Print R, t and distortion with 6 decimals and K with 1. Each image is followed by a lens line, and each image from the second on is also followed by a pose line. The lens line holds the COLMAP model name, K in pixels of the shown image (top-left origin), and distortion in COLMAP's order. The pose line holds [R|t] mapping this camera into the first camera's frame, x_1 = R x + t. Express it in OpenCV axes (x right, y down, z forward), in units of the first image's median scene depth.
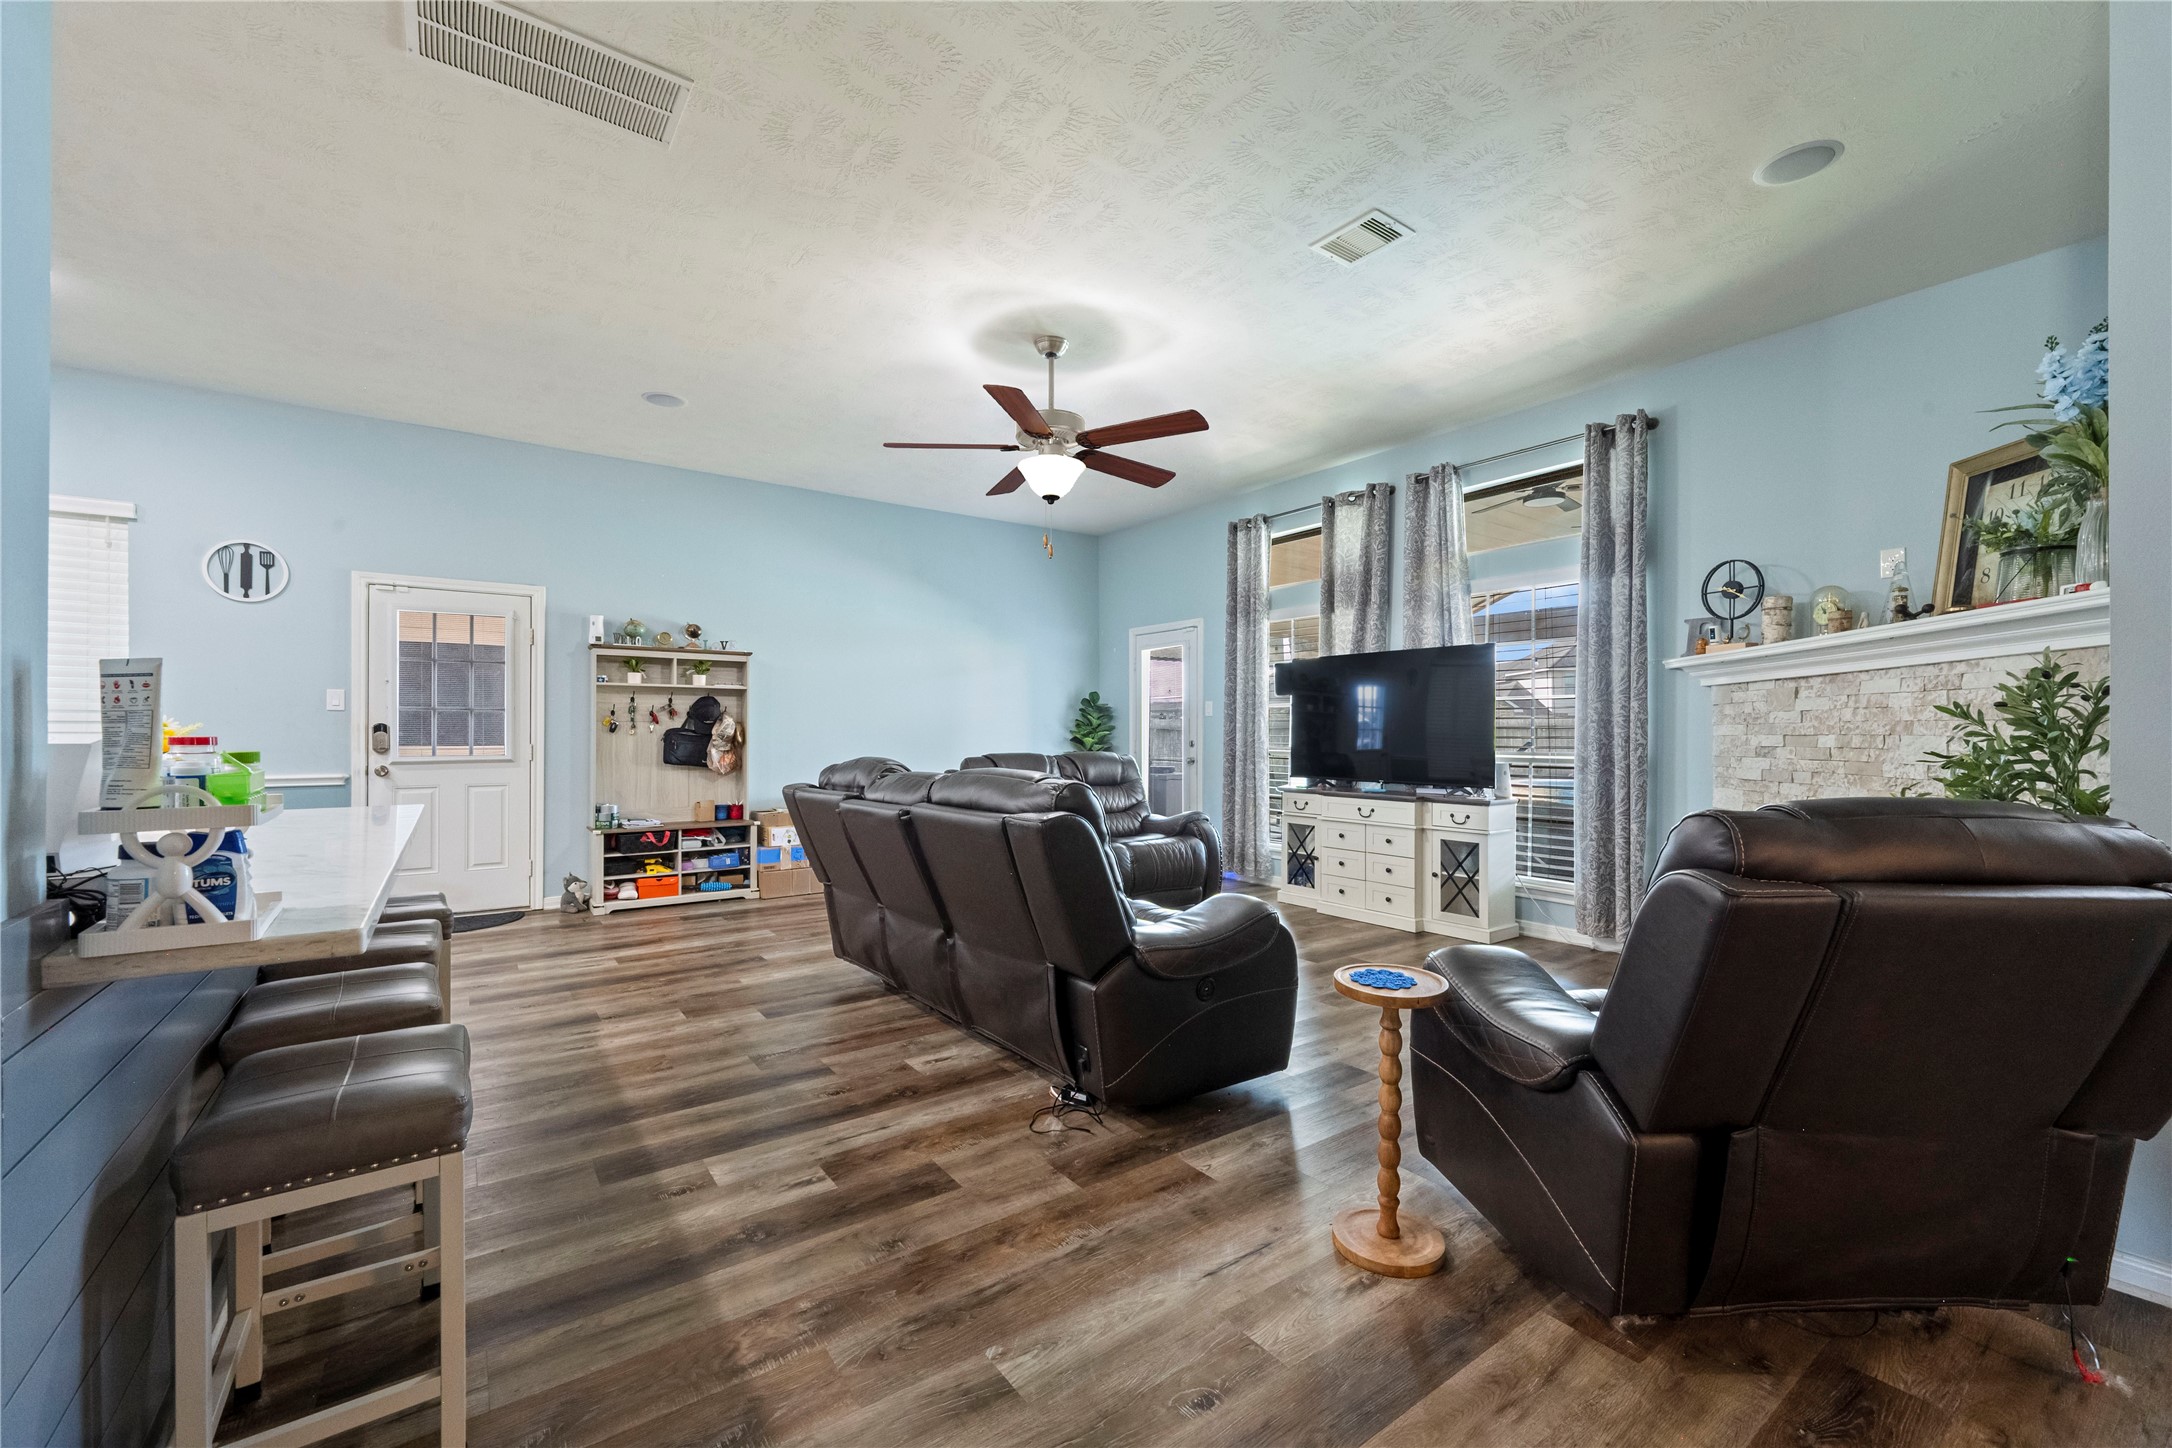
lens RADIAL K [[850.0, 0, 1085.4], [0, 850.0, 731.8], [0, 0, 1]] dist [0.000003, -0.000038]
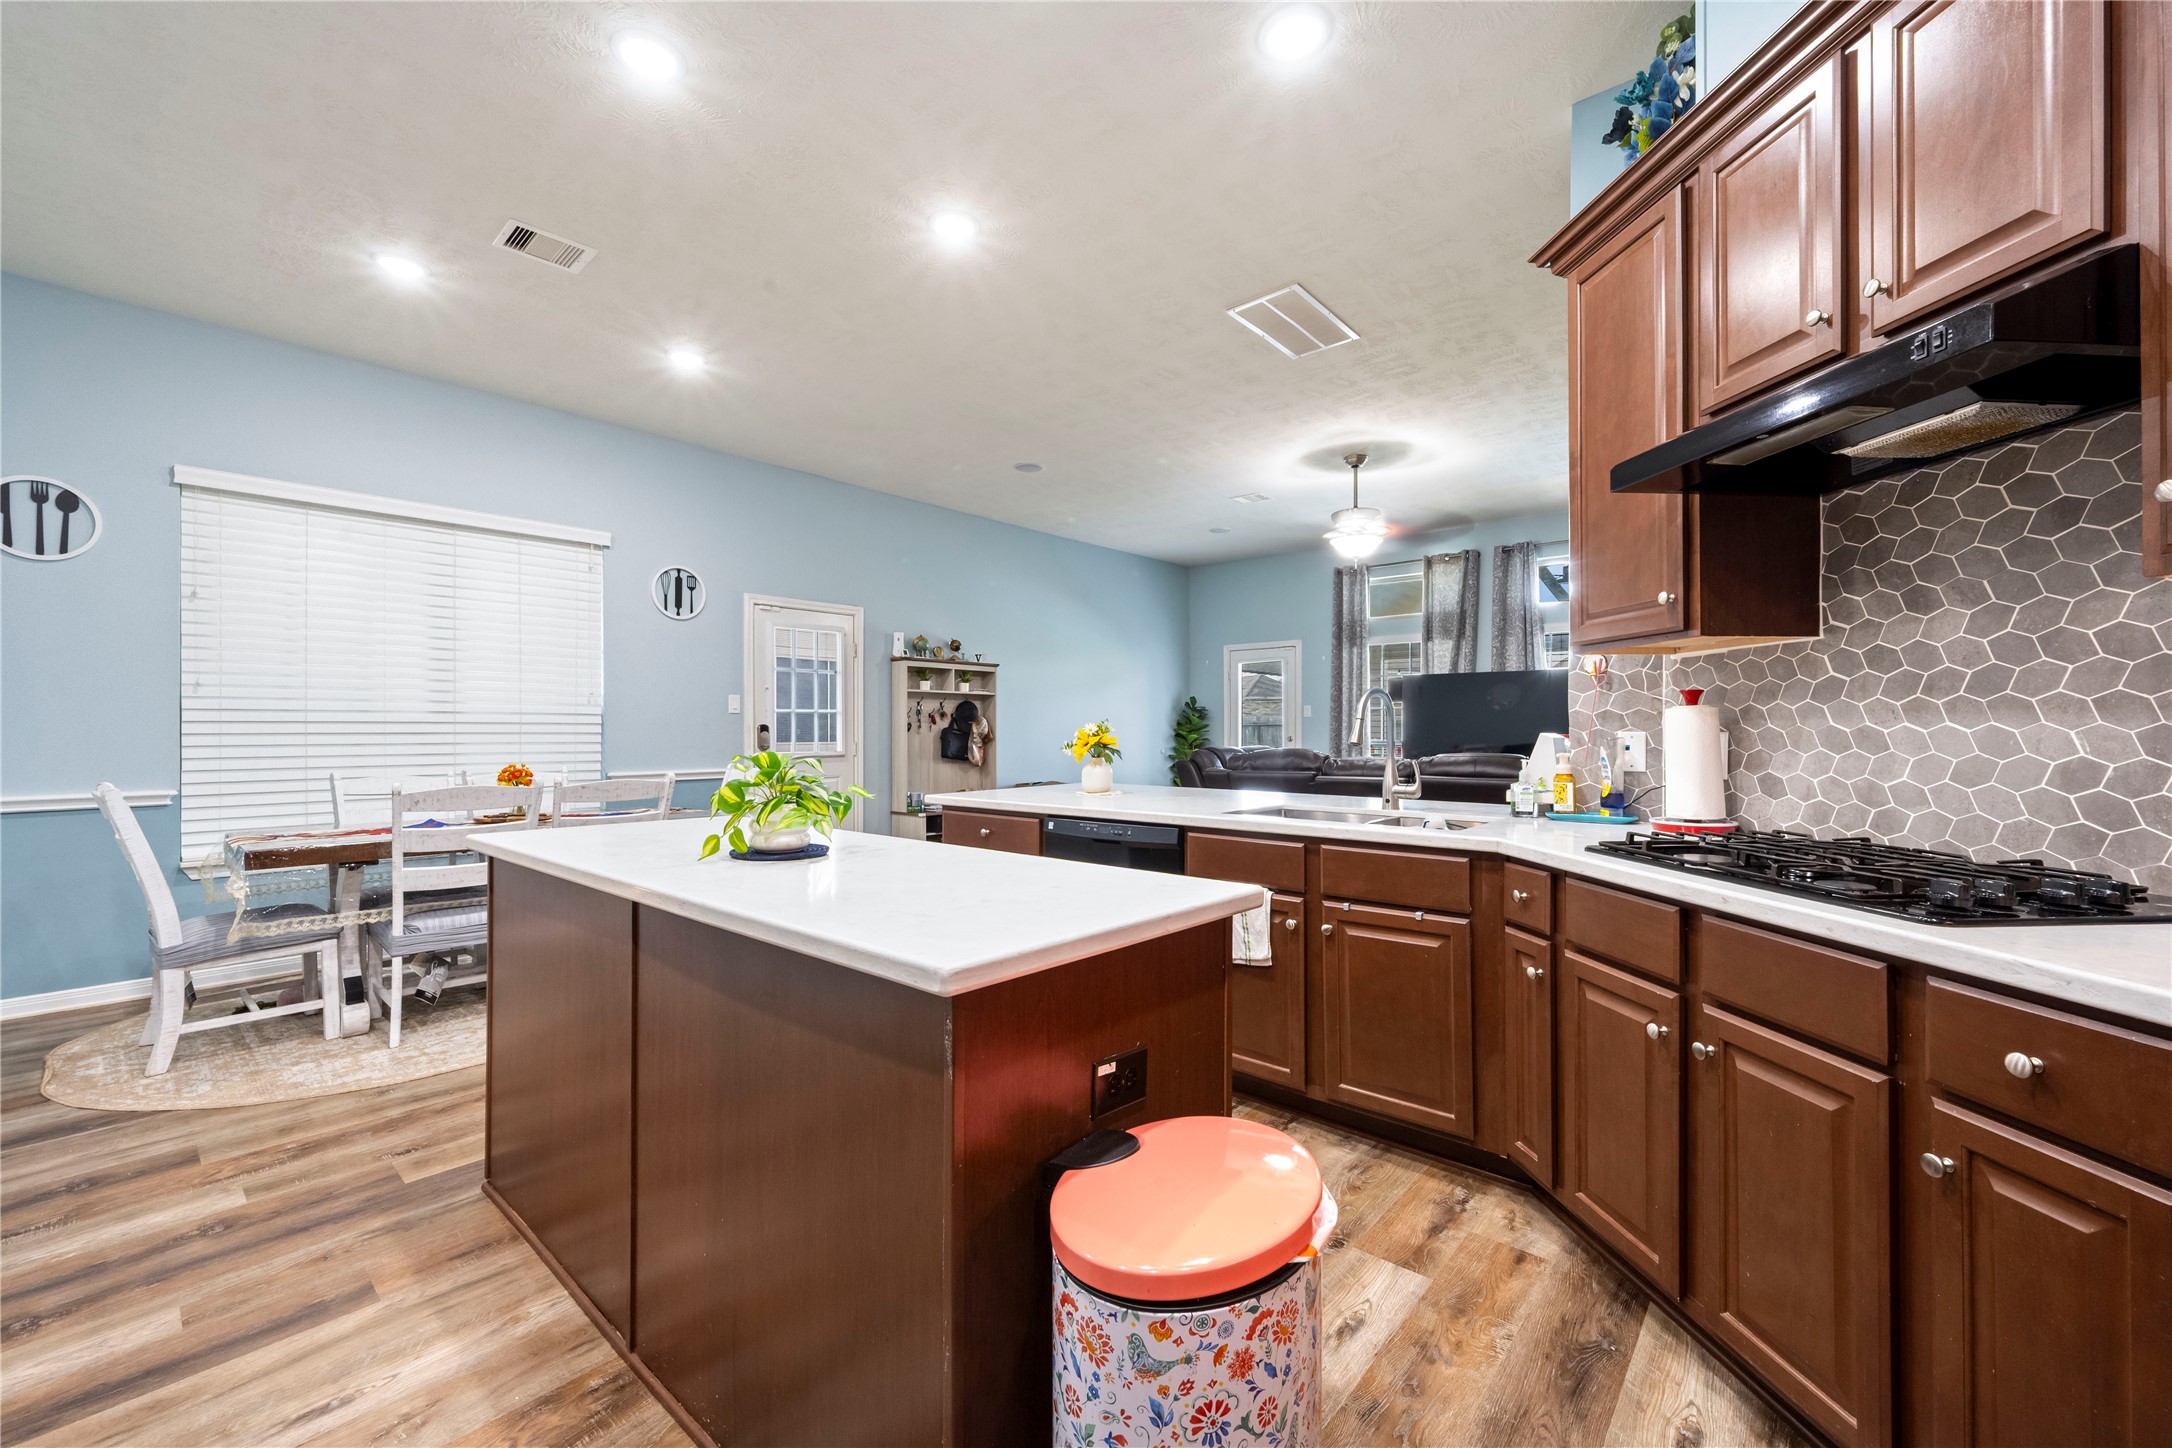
lens RADIAL K [[886.0, 0, 1091.8], [0, 886.0, 727.0], [0, 0, 1]] dist [0.016482, -0.000100]
pose [[0.970307, -0.000821, 0.241877, -0.715918], [0.000989, 0.999999, -0.000574, -0.005810], [-0.241876, 0.000796, 0.970307, -0.297187]]
